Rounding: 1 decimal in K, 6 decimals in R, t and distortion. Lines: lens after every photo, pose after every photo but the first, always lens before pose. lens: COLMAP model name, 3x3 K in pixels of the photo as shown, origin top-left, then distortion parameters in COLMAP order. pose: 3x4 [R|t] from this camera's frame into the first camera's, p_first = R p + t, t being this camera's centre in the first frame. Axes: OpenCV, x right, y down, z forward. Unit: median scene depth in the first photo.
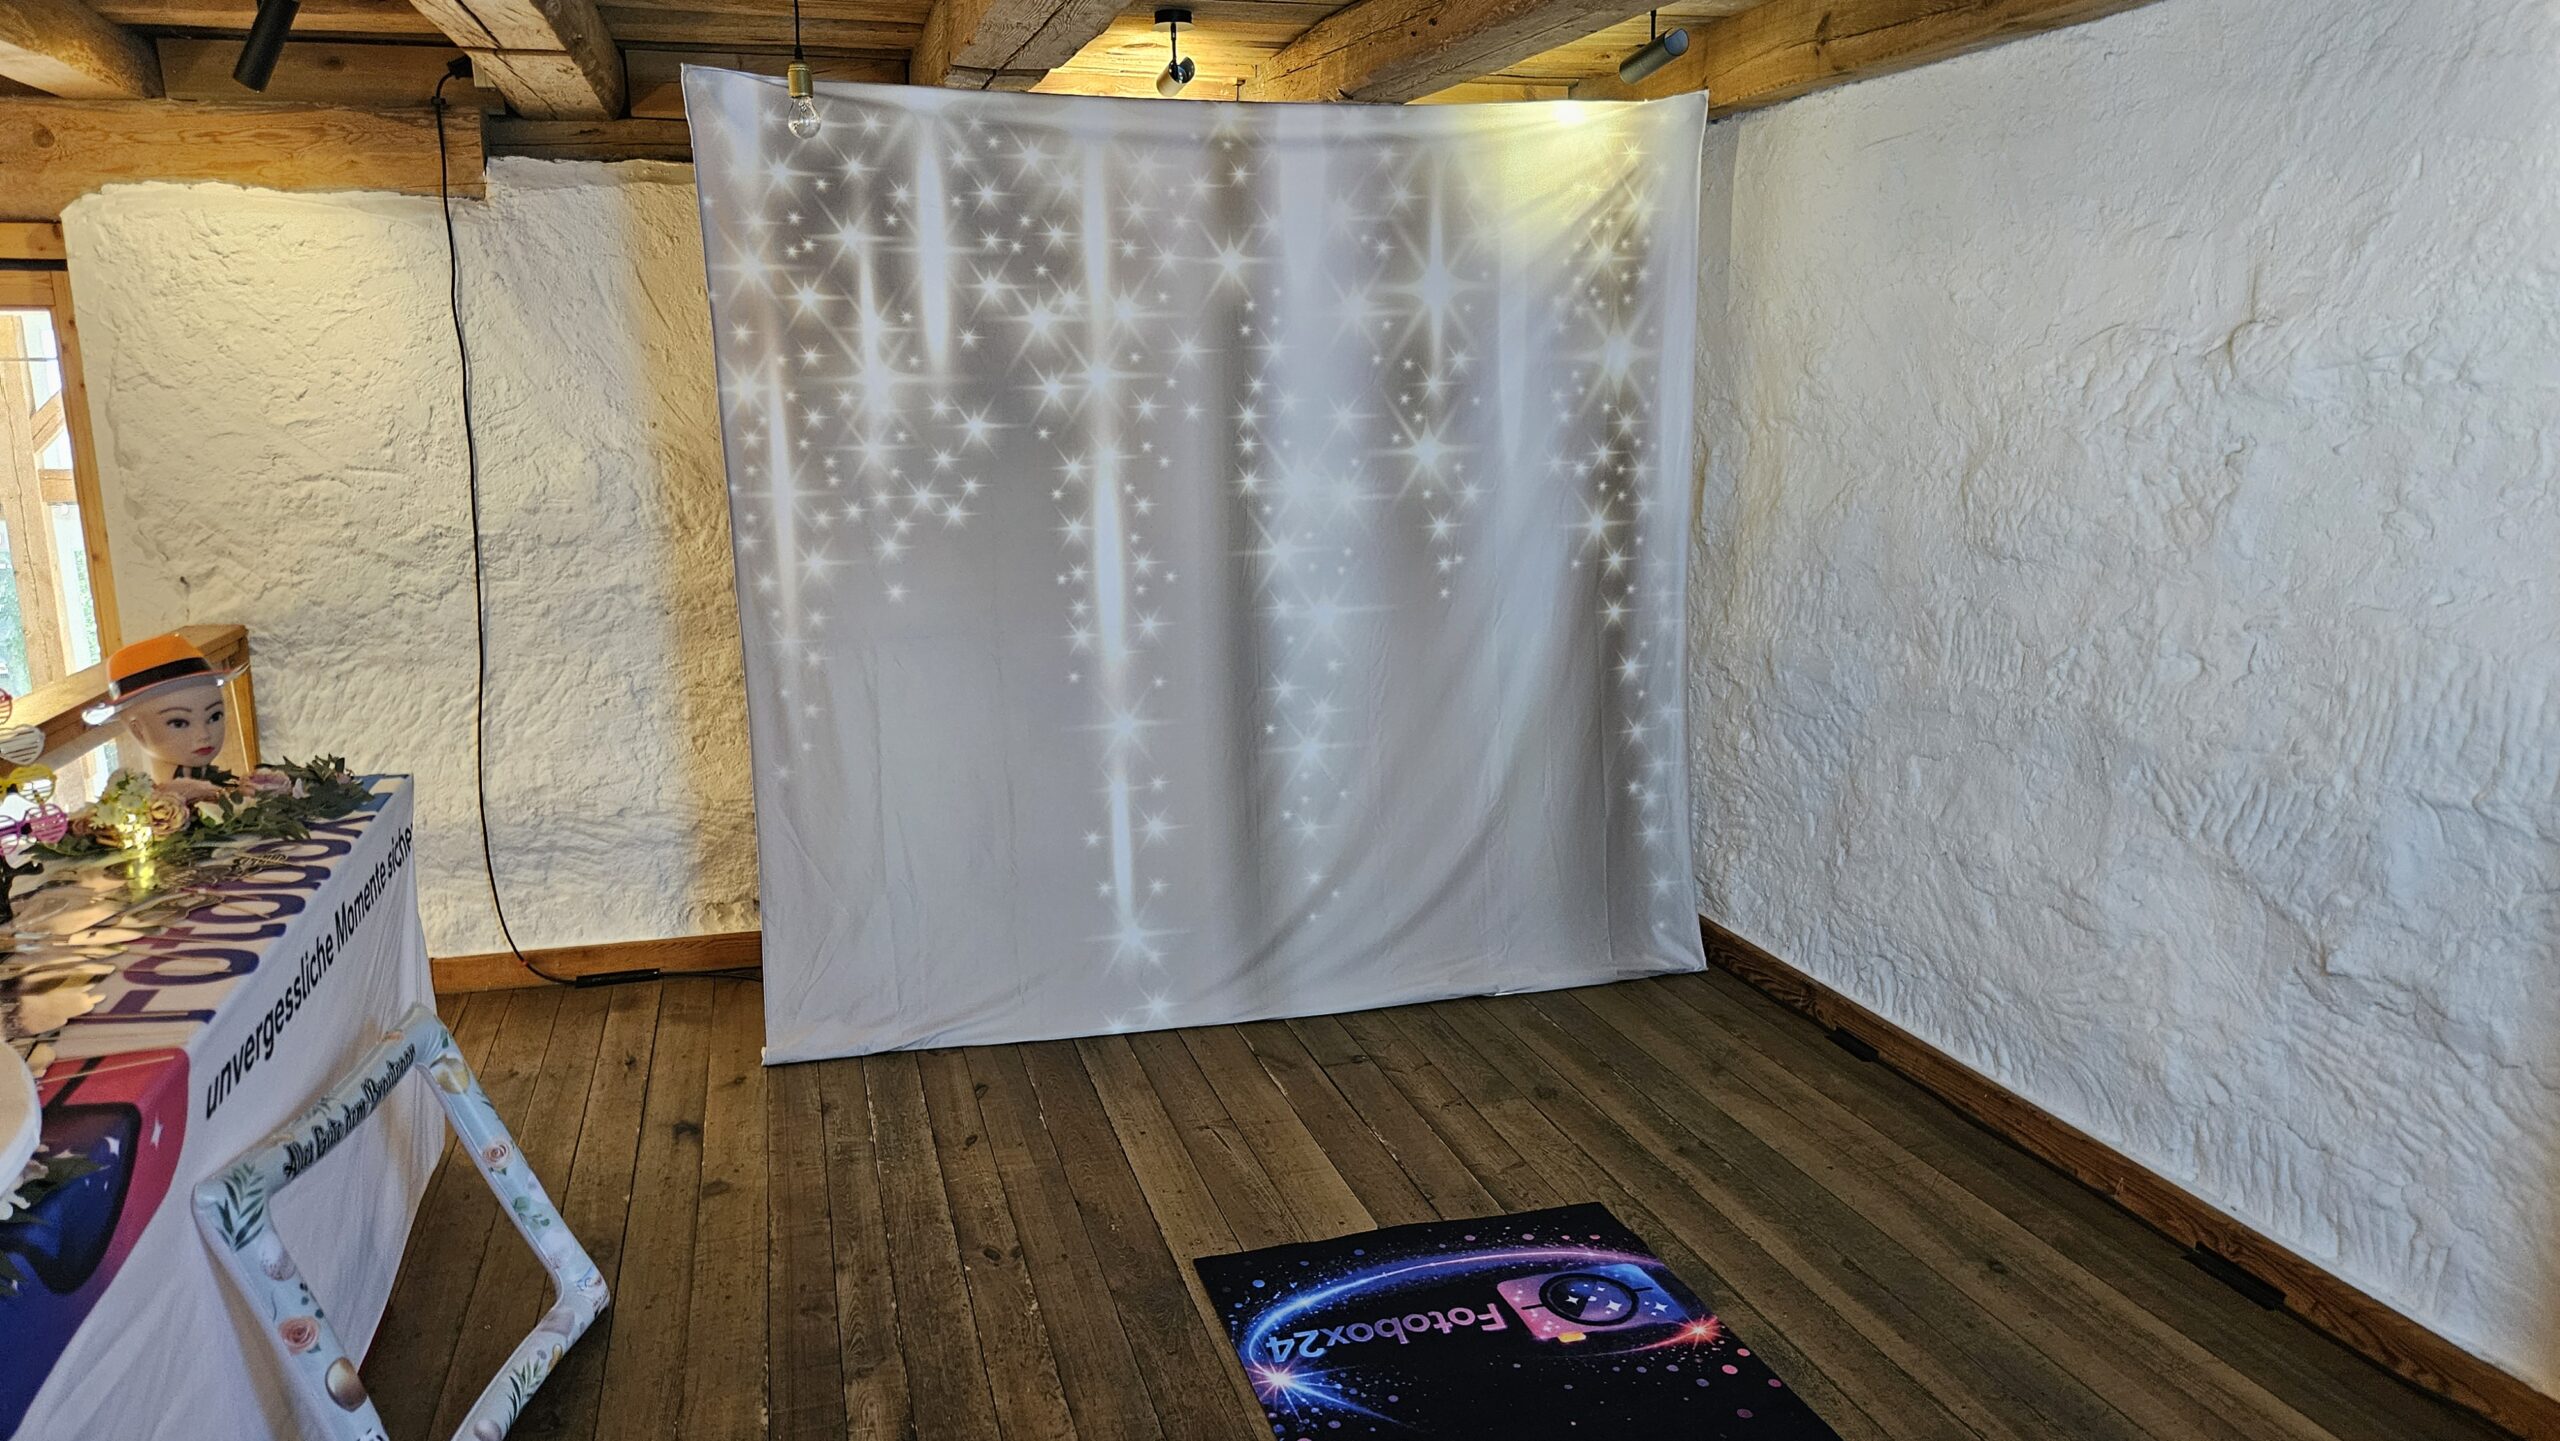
lens RADIAL K [[1690.6, 0, 1250.5], [0, 1690.6, 725.0], [0, 0, 1]] dist [0.075111, -0.064106]
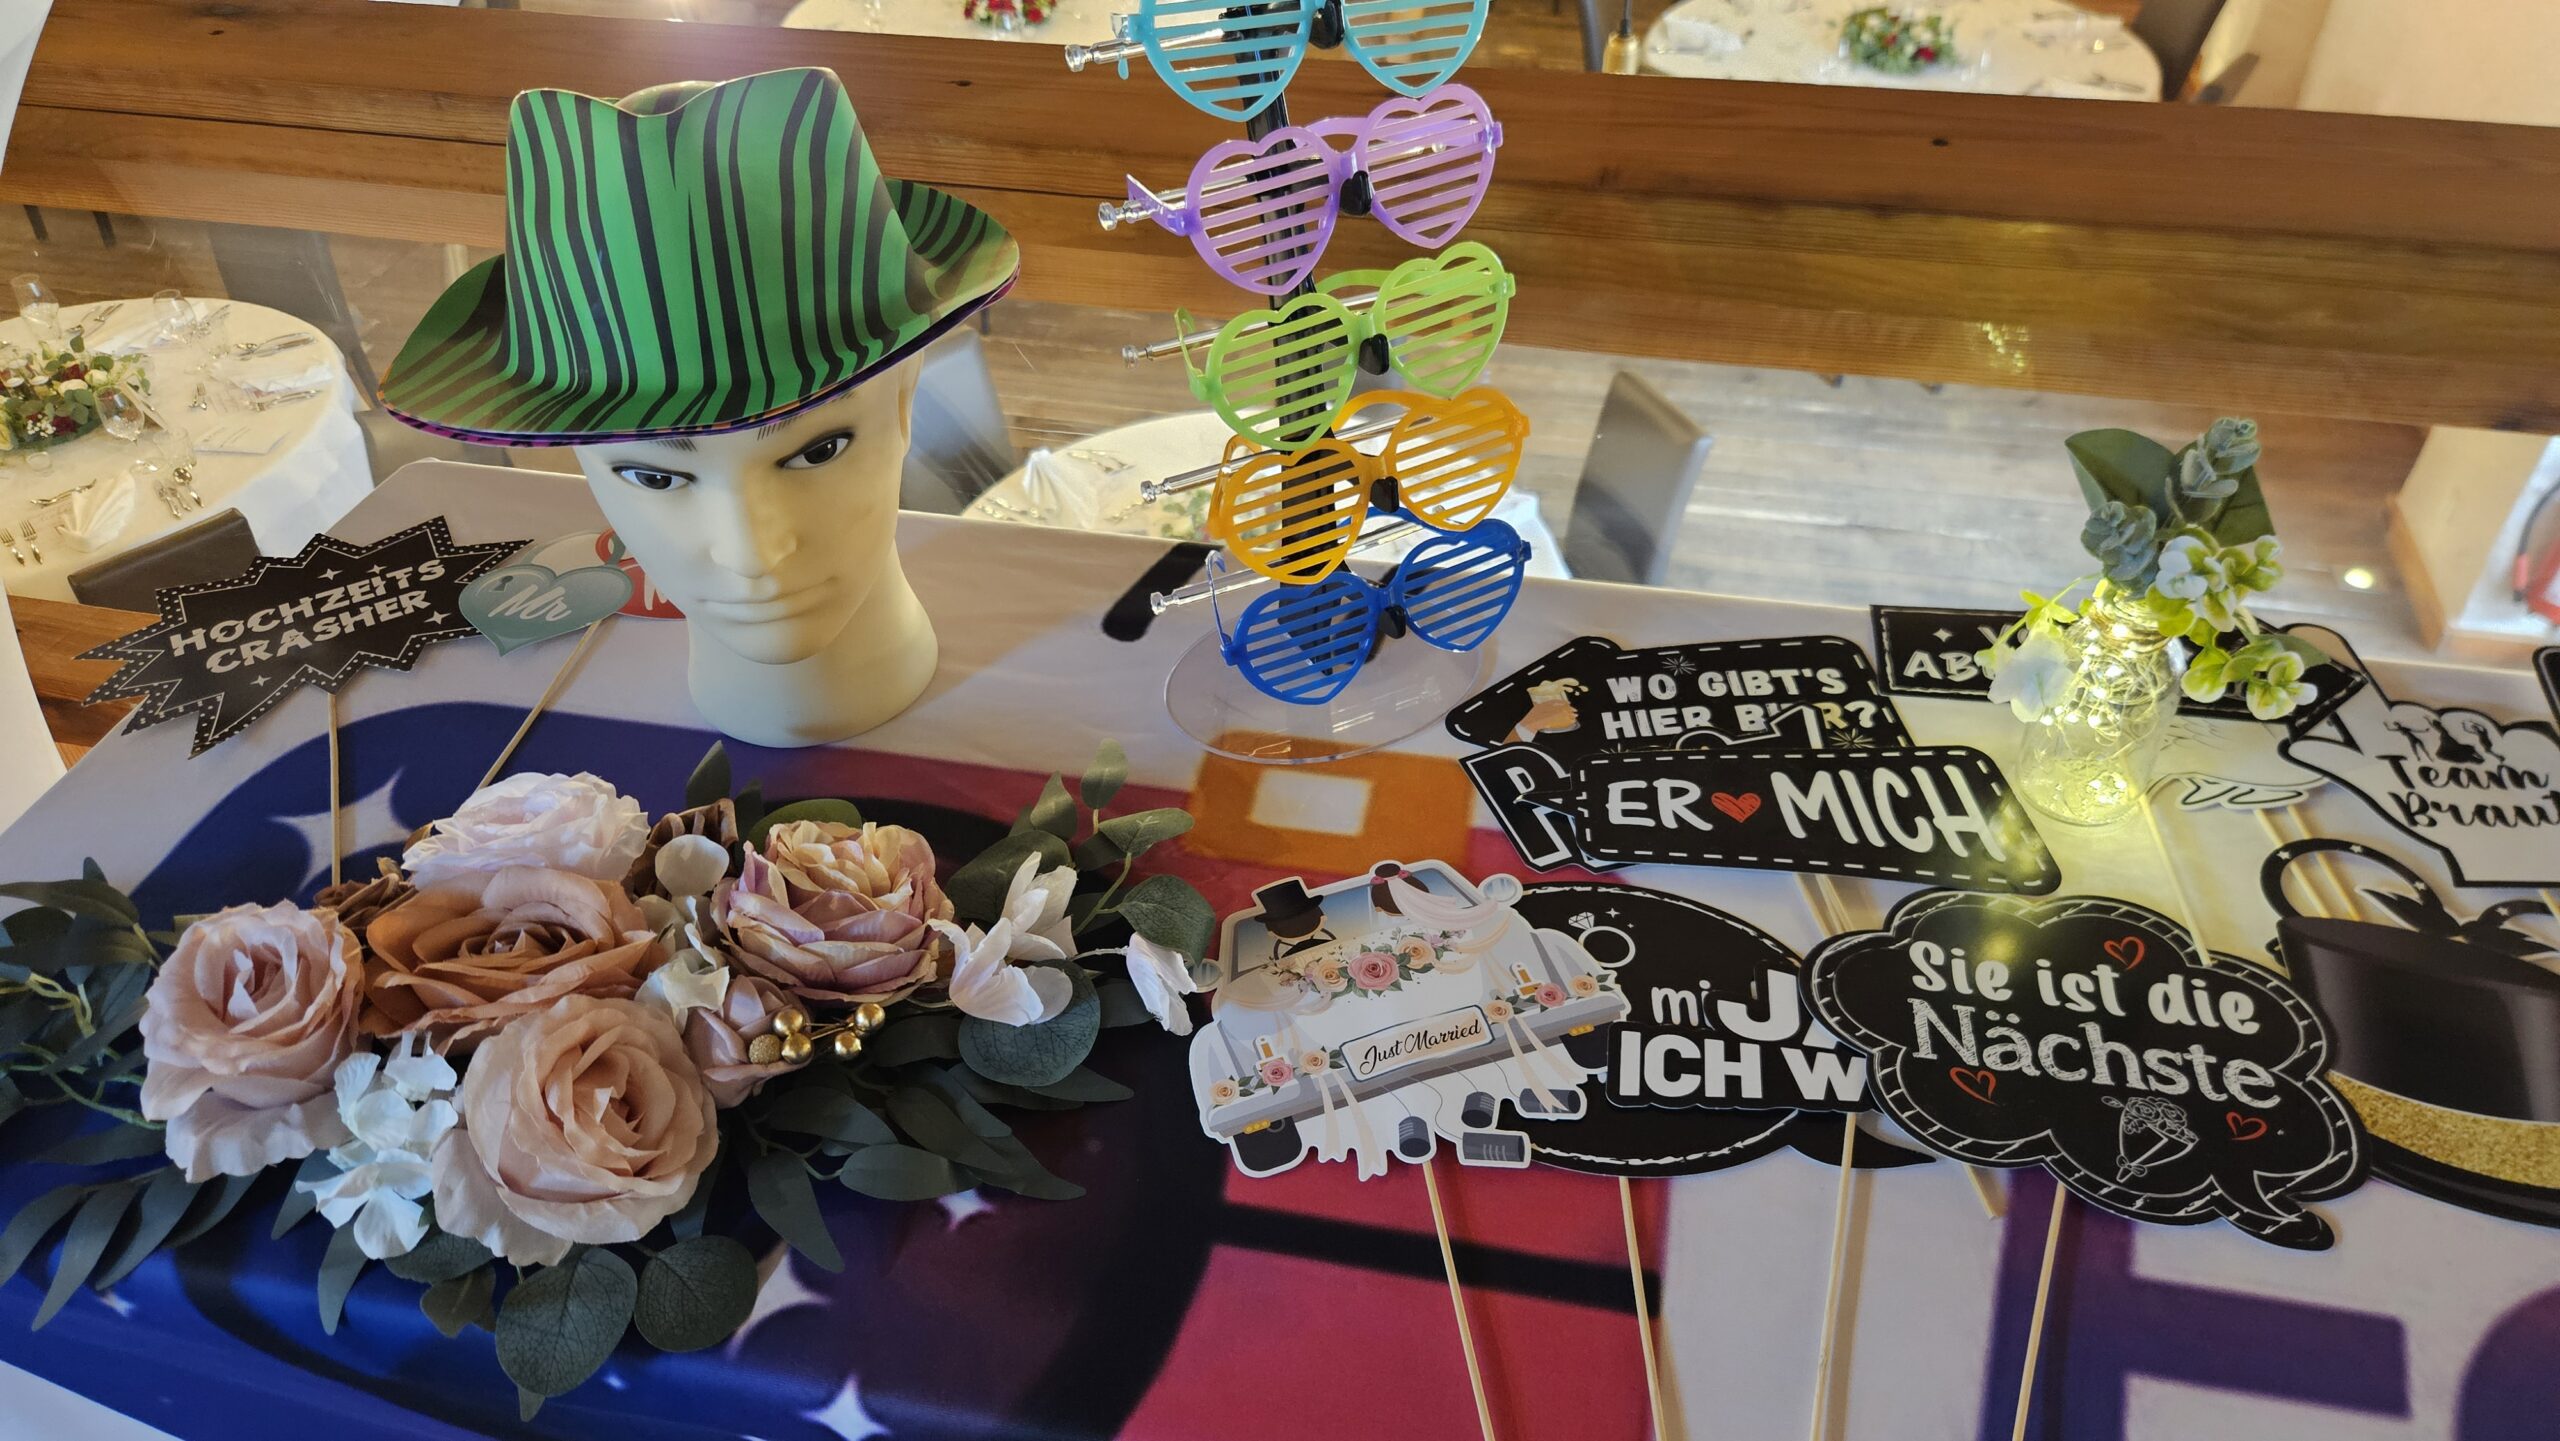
lens RADIAL K [[1703.0, 0, 1271.0], [0, 1703.0, 713.6], [0, 0, 1]] dist [0.070756, -0.070036]
pose [[-0.473682, 0.590768, -0.653160, -0.243180], [-0.145275, 0.679068, 0.719557, -0.034514], [0.868631, 0.435729, -0.235839, 0.466608]]
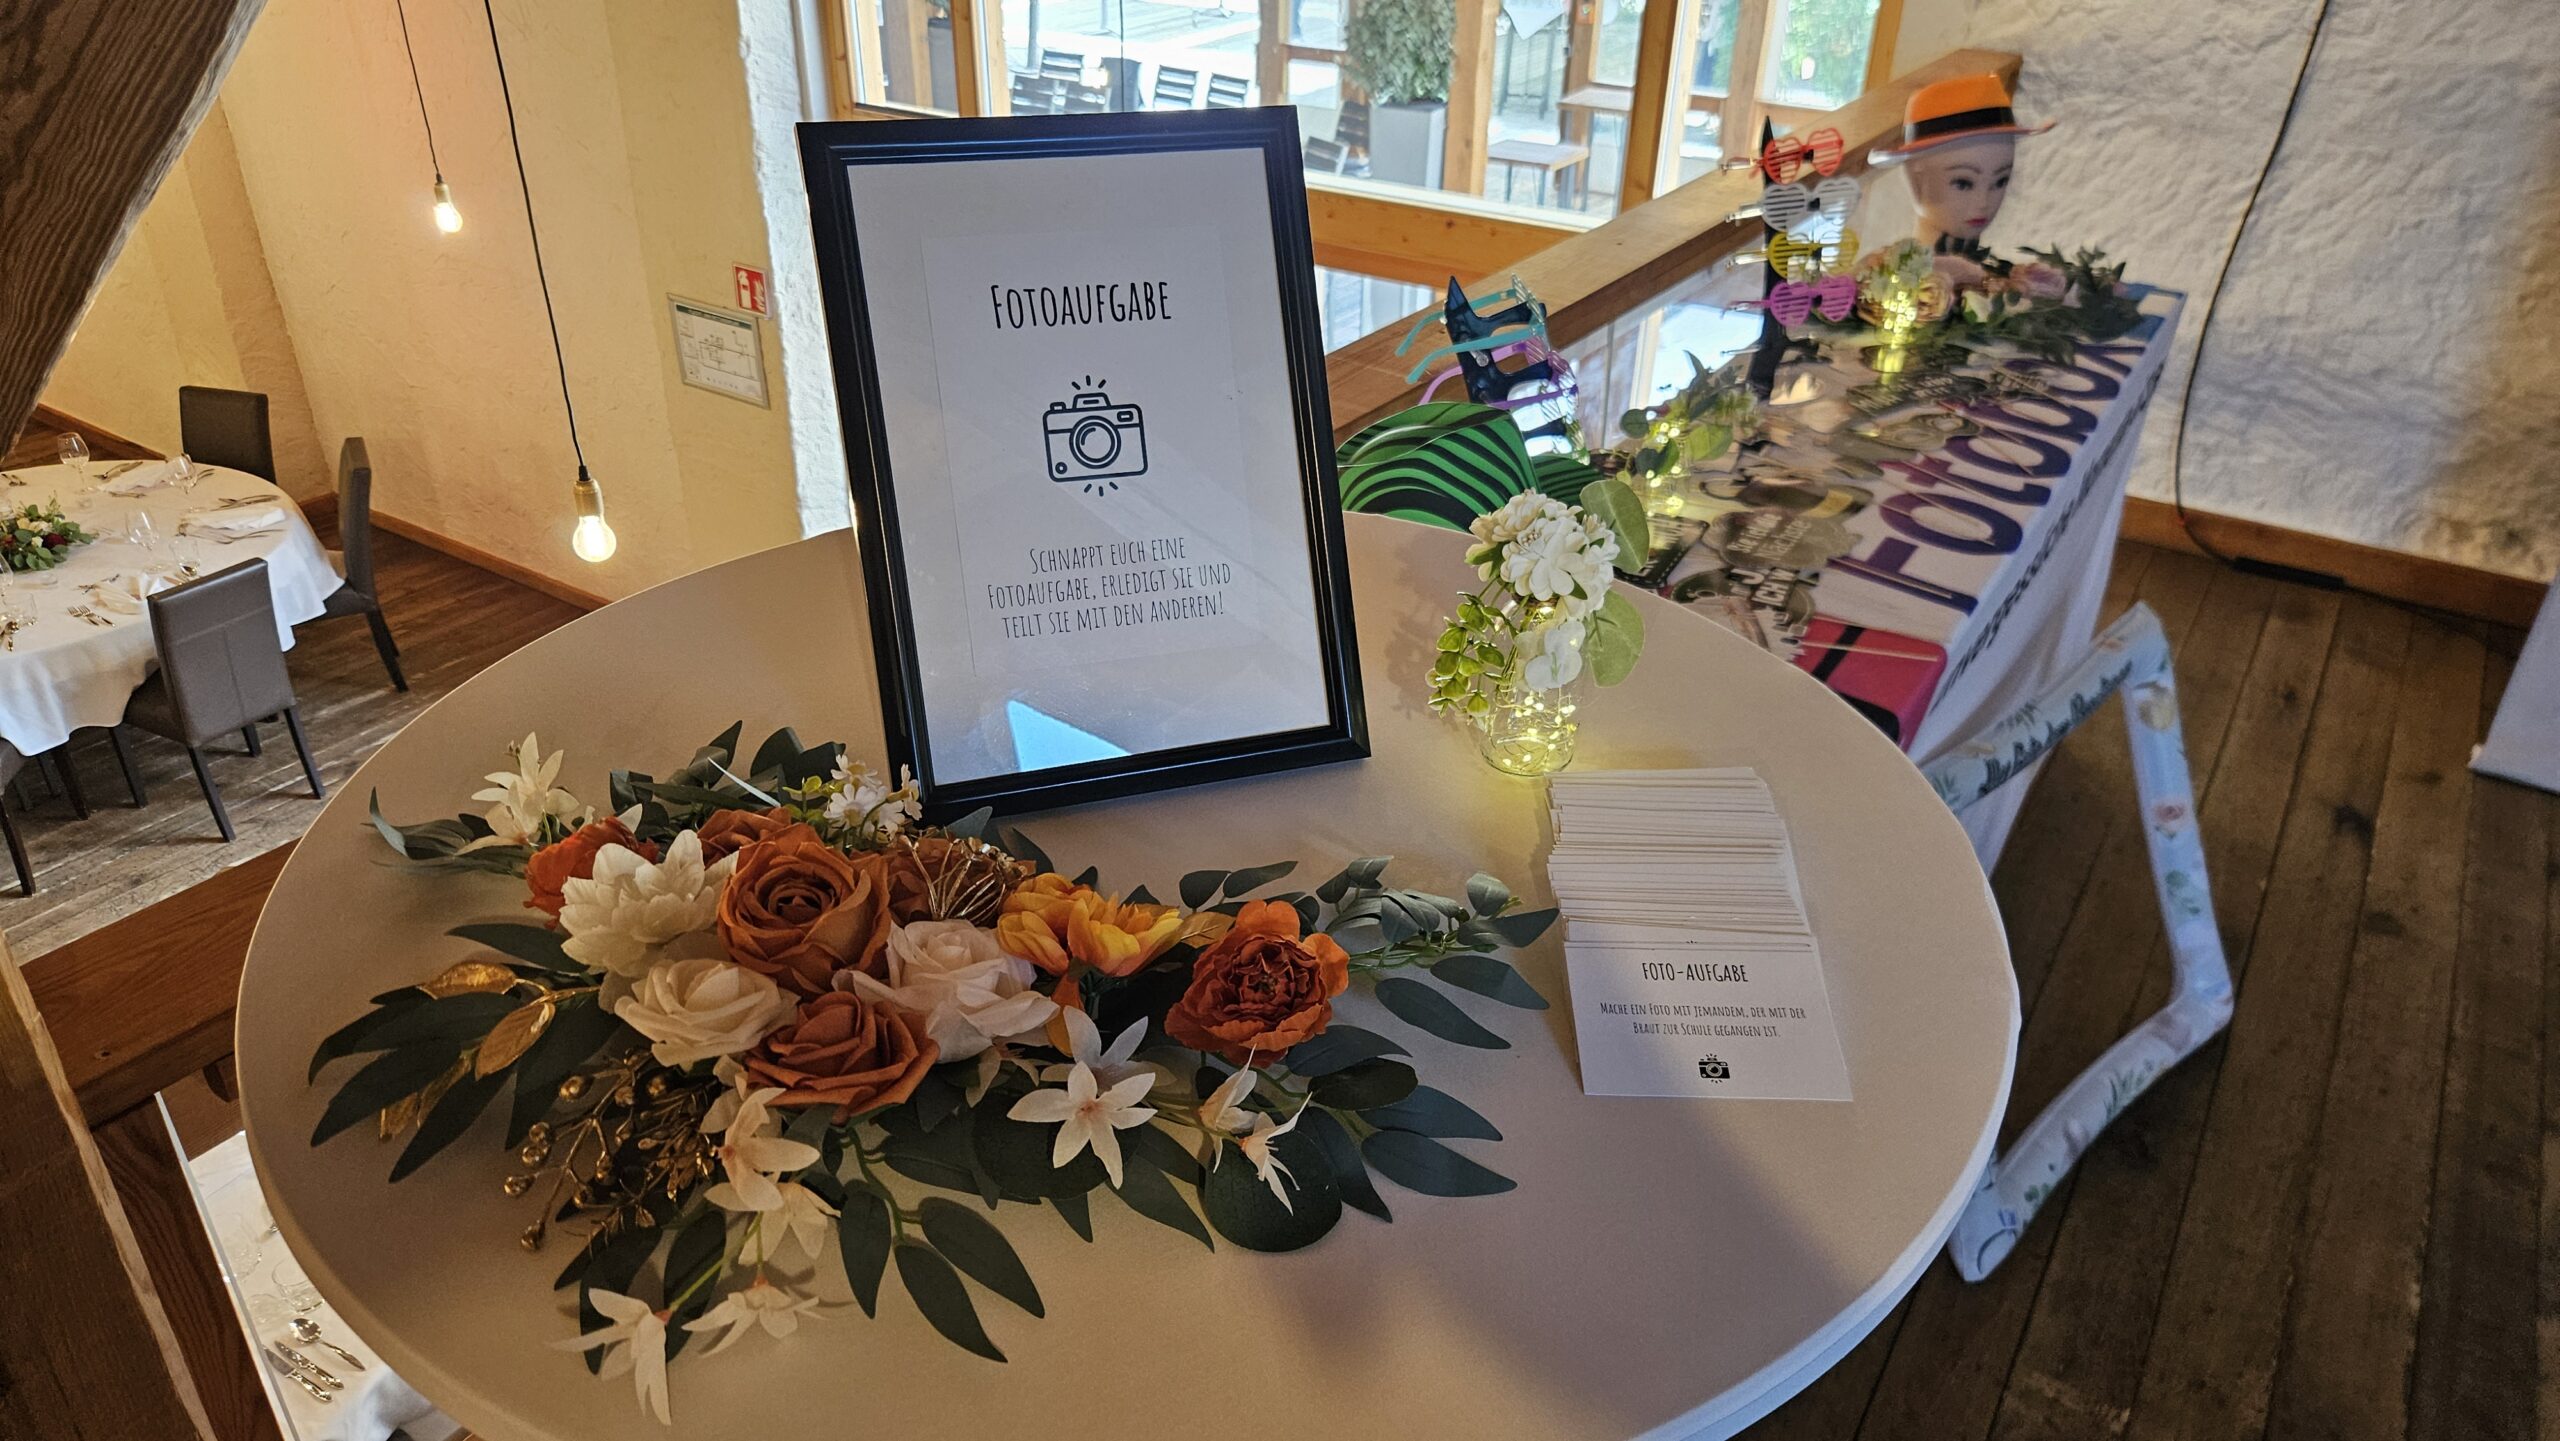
lens RADIAL K [[1703.0, 0, 1271.0], [0, 1703.0, 713.6], [0, 0, 1]] dist [0.070756, -0.070036]
pose [[0.652217, 0.389518, -0.650299, -0.135923], [-0.169391, 0.911076, 0.375829, -0.019223], [0.738864, -0.134967, 0.660200, 0.101485]]
